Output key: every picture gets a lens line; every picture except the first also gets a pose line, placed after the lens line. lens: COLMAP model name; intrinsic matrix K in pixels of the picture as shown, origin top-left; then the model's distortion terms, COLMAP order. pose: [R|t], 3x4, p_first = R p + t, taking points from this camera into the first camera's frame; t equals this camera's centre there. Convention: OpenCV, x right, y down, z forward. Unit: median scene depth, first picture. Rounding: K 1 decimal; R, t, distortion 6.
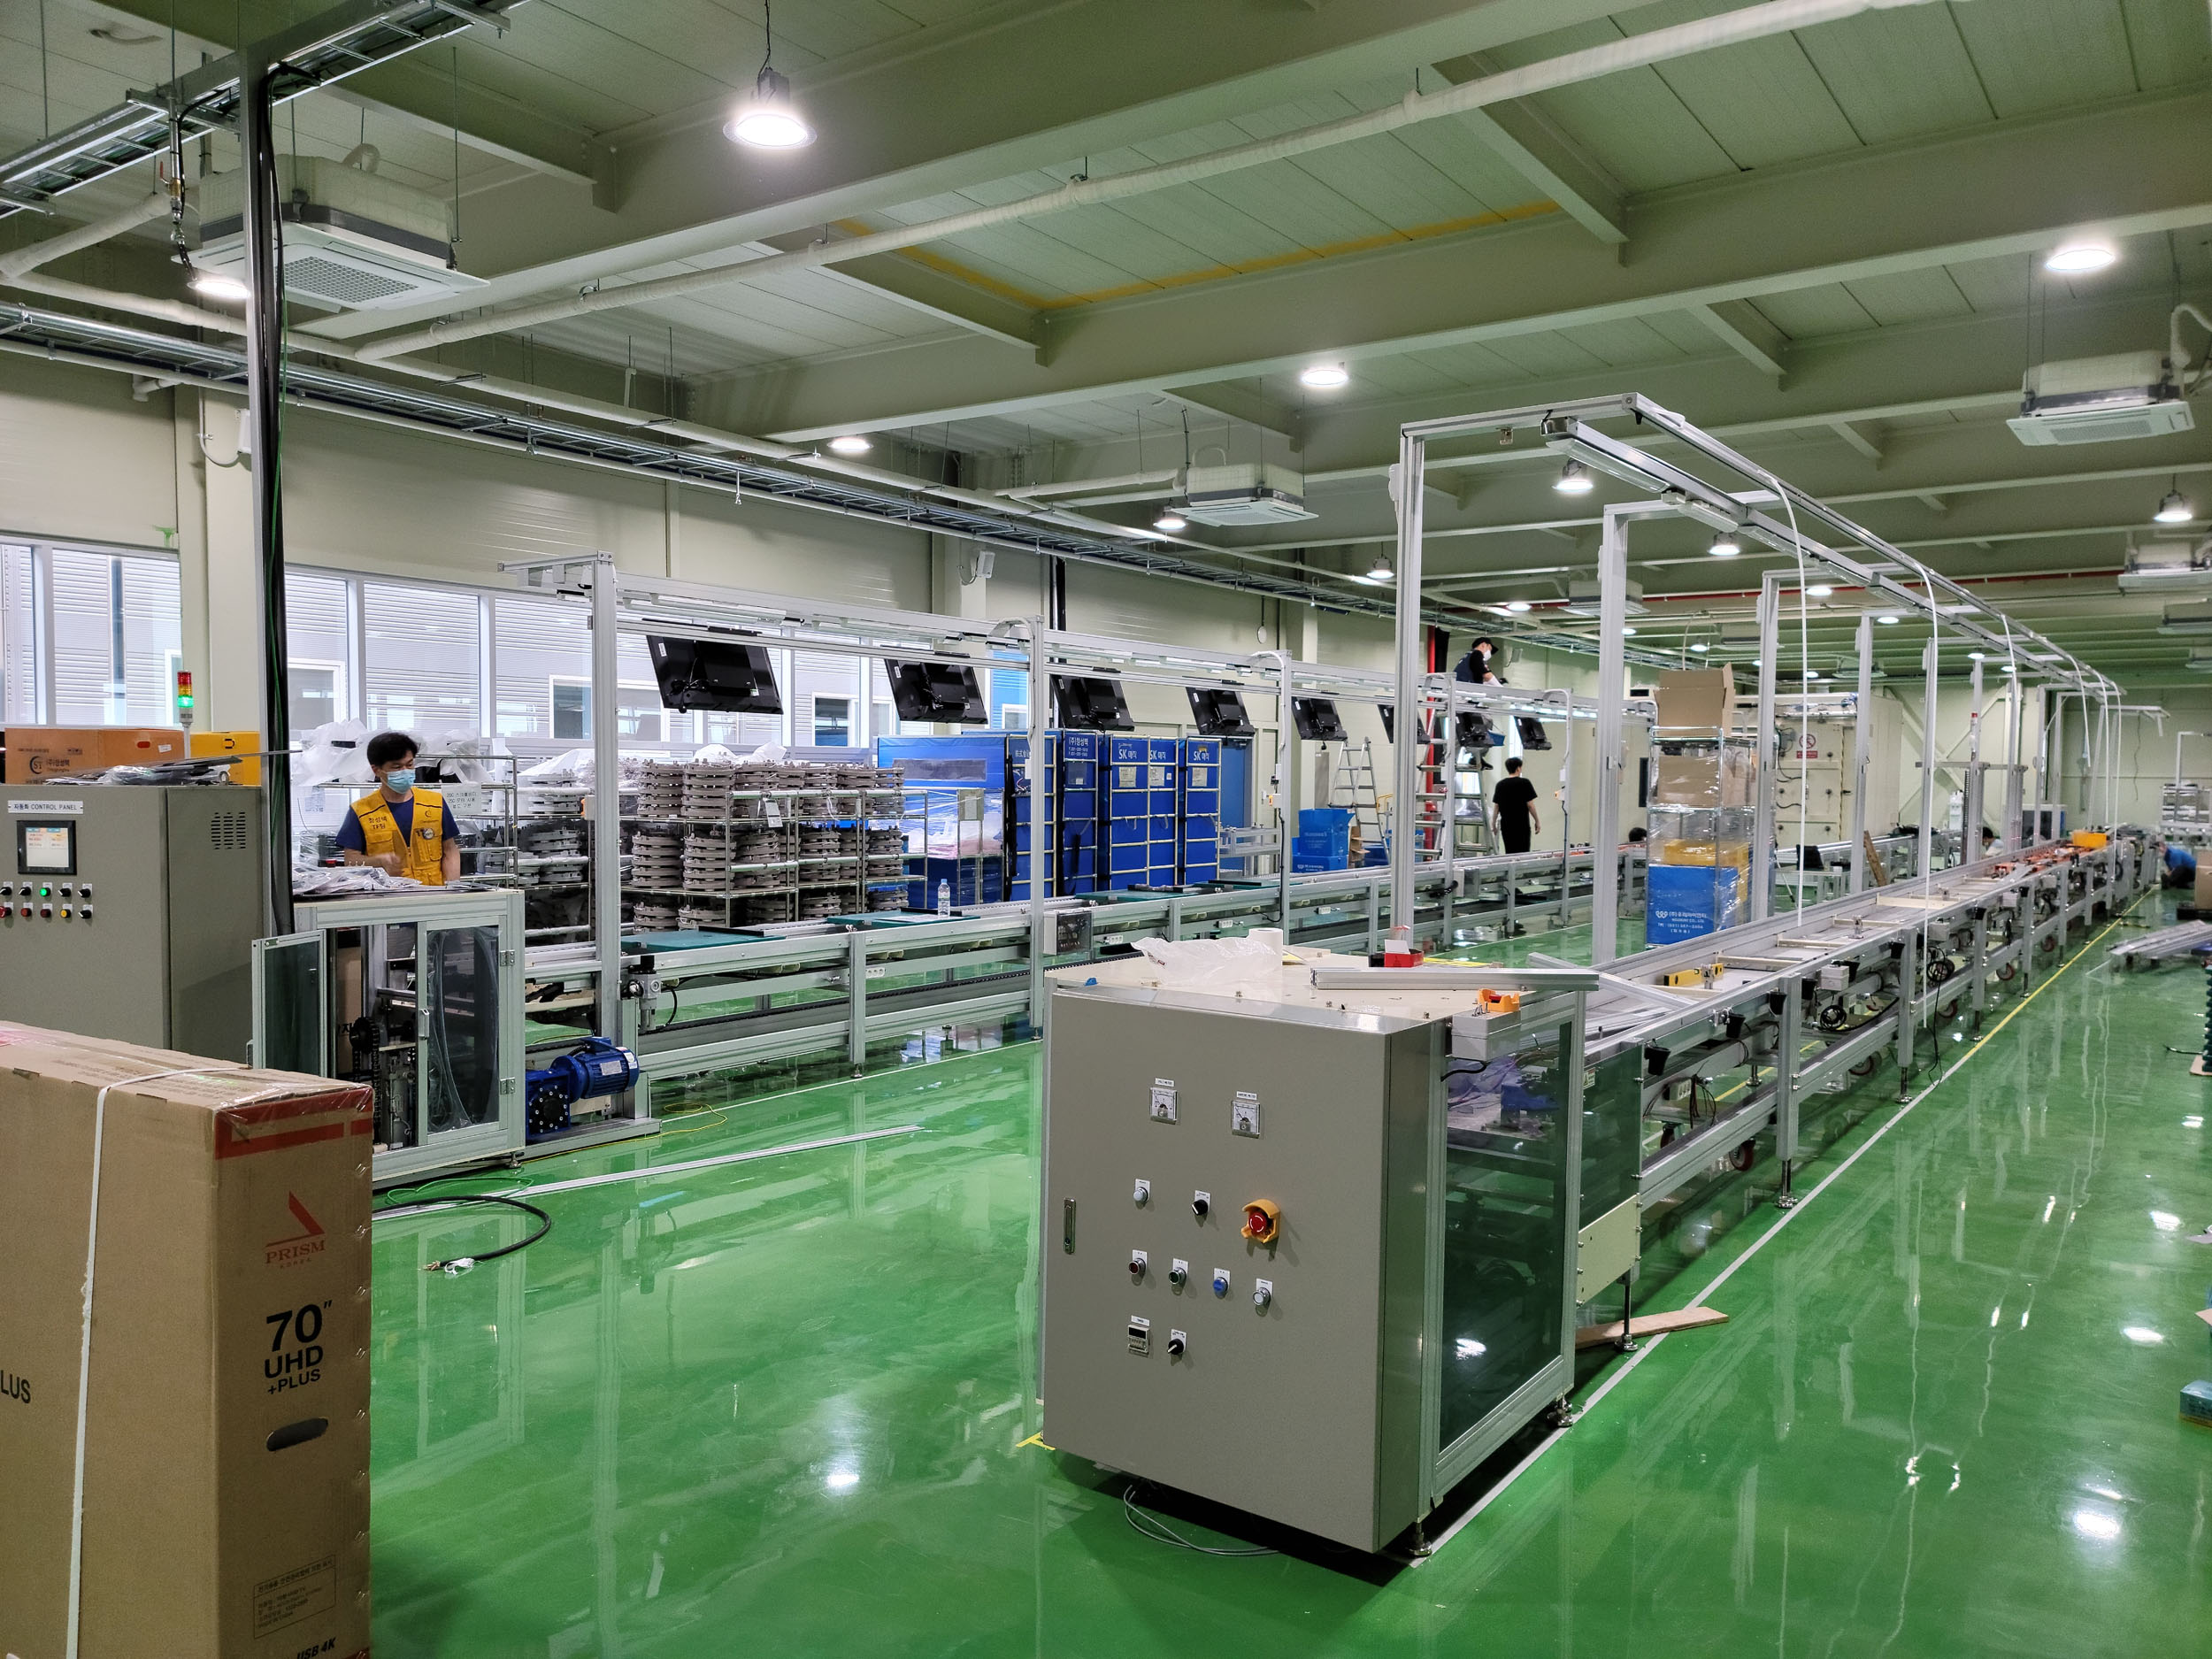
lens RADIAL K [[1643.1, 0, 1119.8], [0, 1643.1, 835.0], [0, 0, 1]] dist [0.039173, 0.002237]
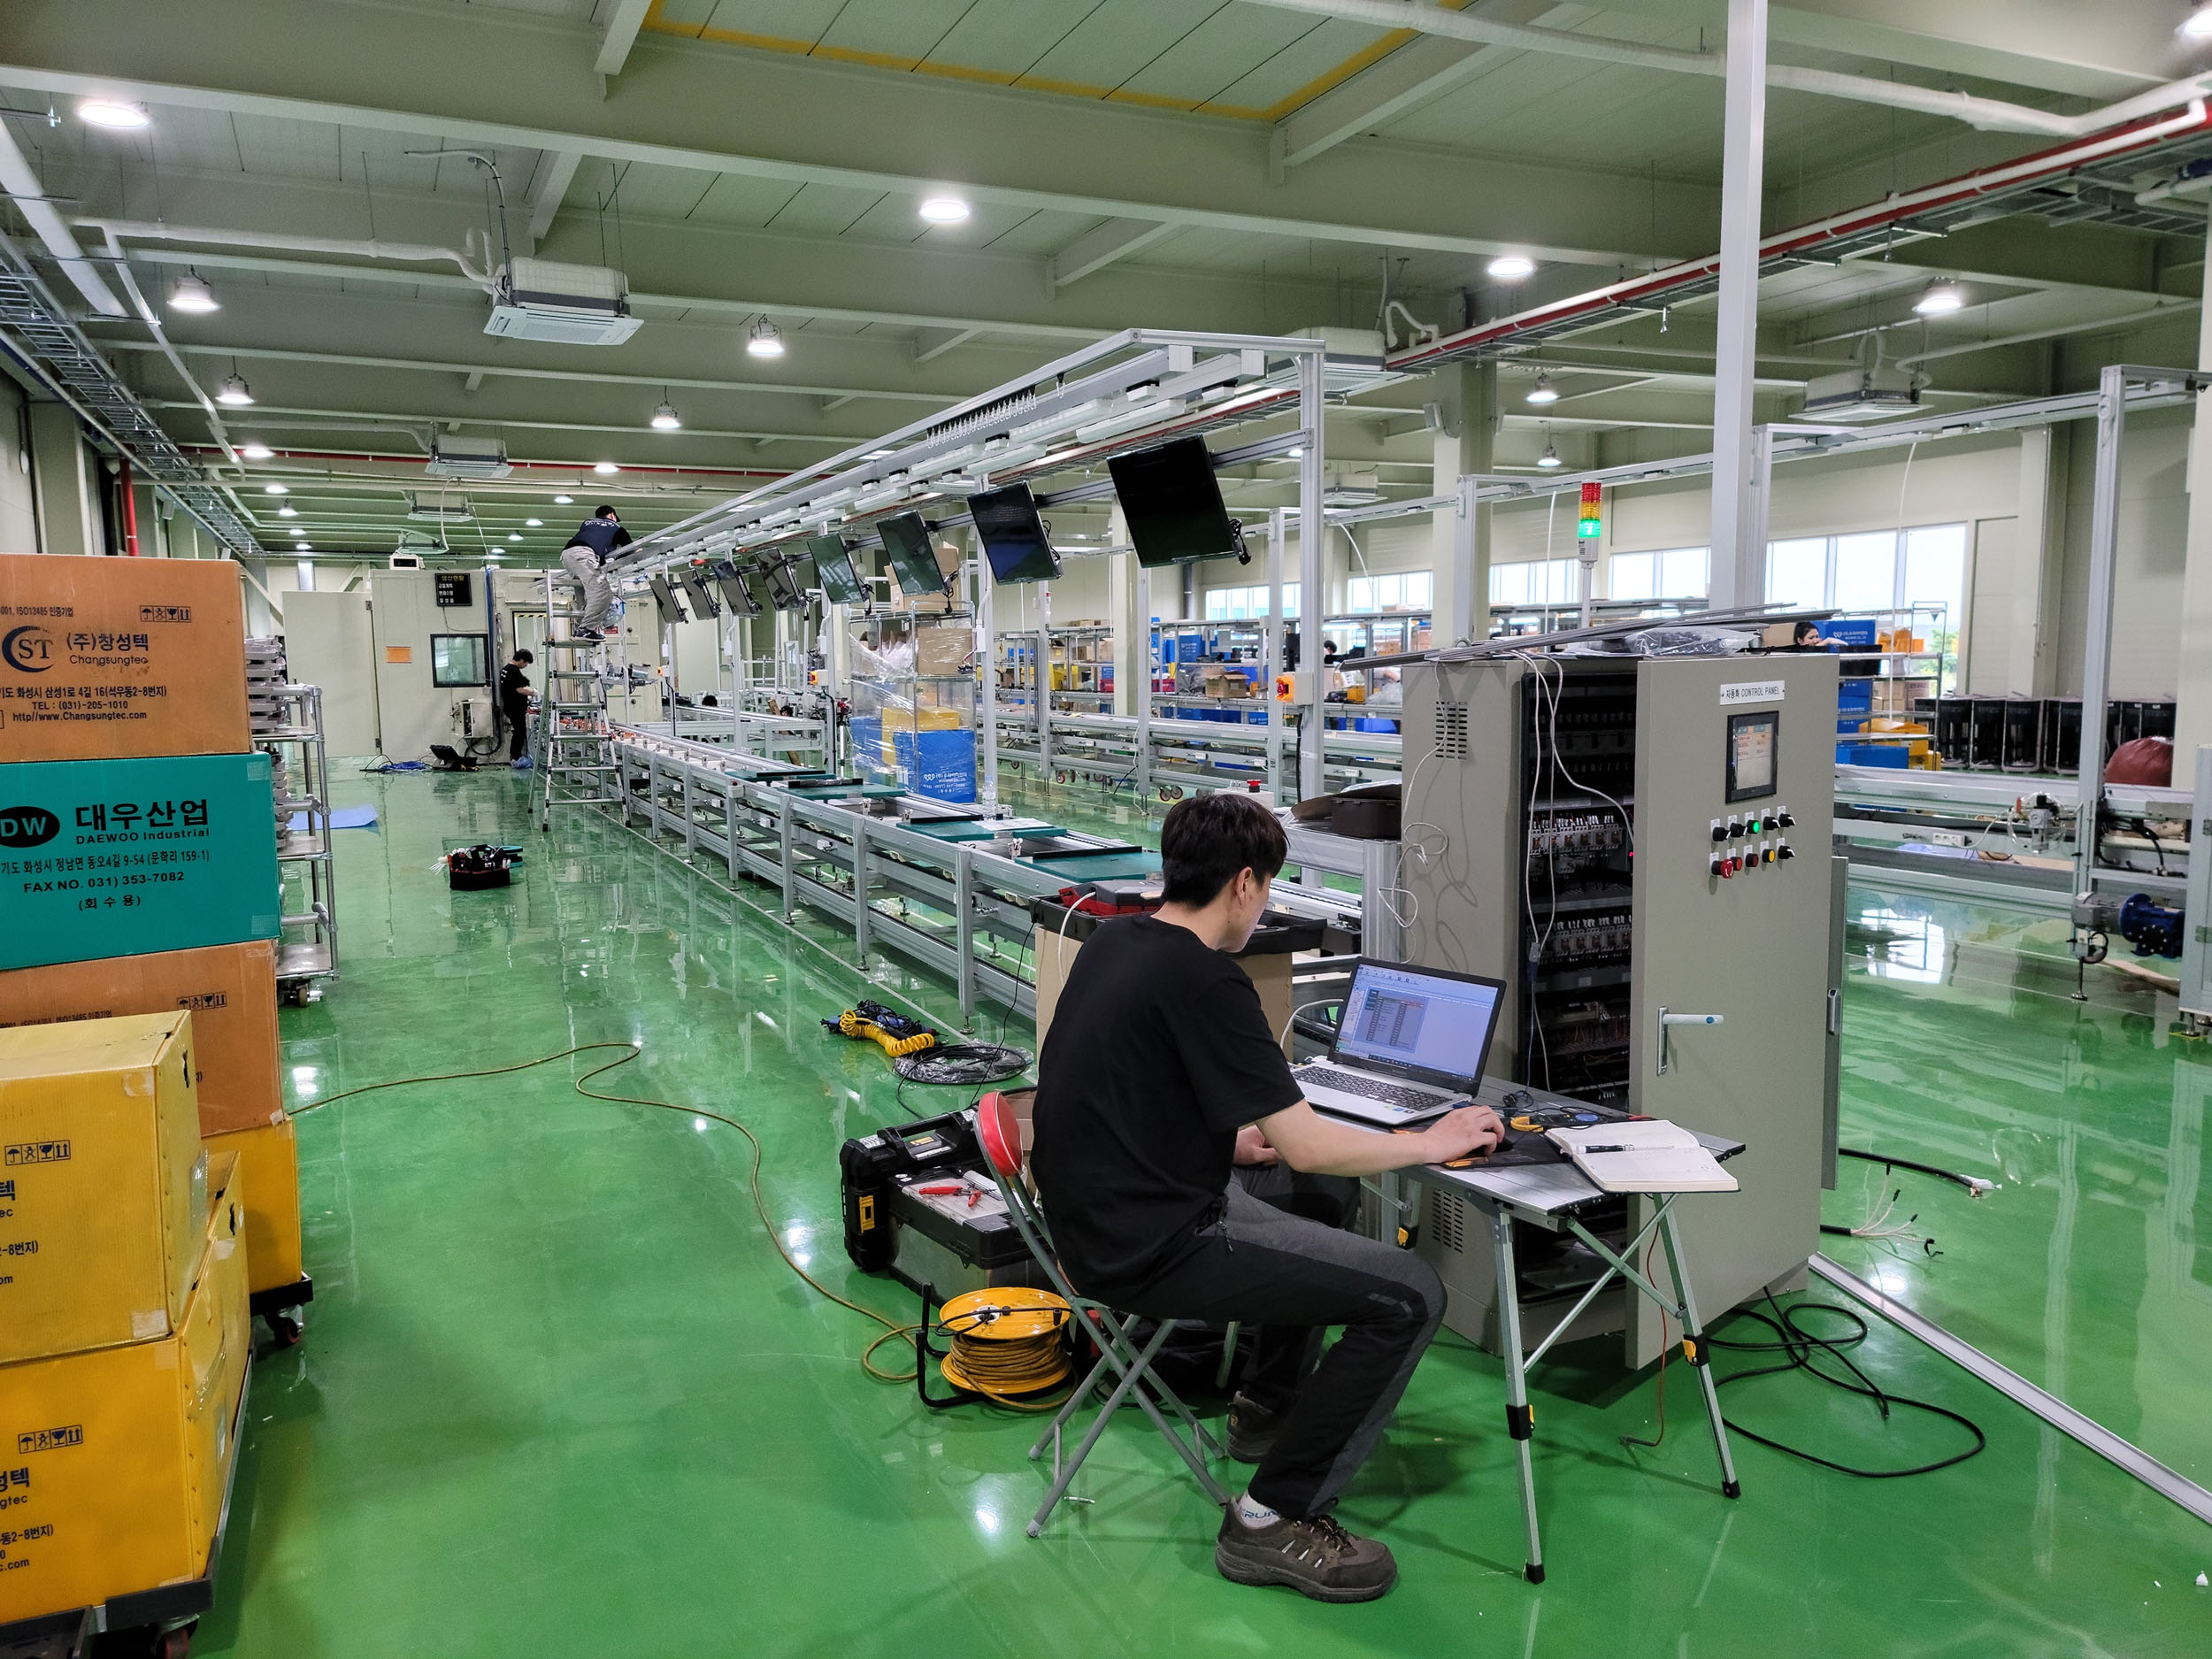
lens RADIAL K [[1643.1, 0, 1118.0], [0, 1643.1, 832.8], [0, 0, 1]] dist [0.039173, 0.002237]
pose [[0.503680, -0.111152, 0.856710, -1.298694], [0.050504, 0.993781, 0.099244, -0.037965], [-0.862413, -0.006720, 0.506161, 0.884596]]
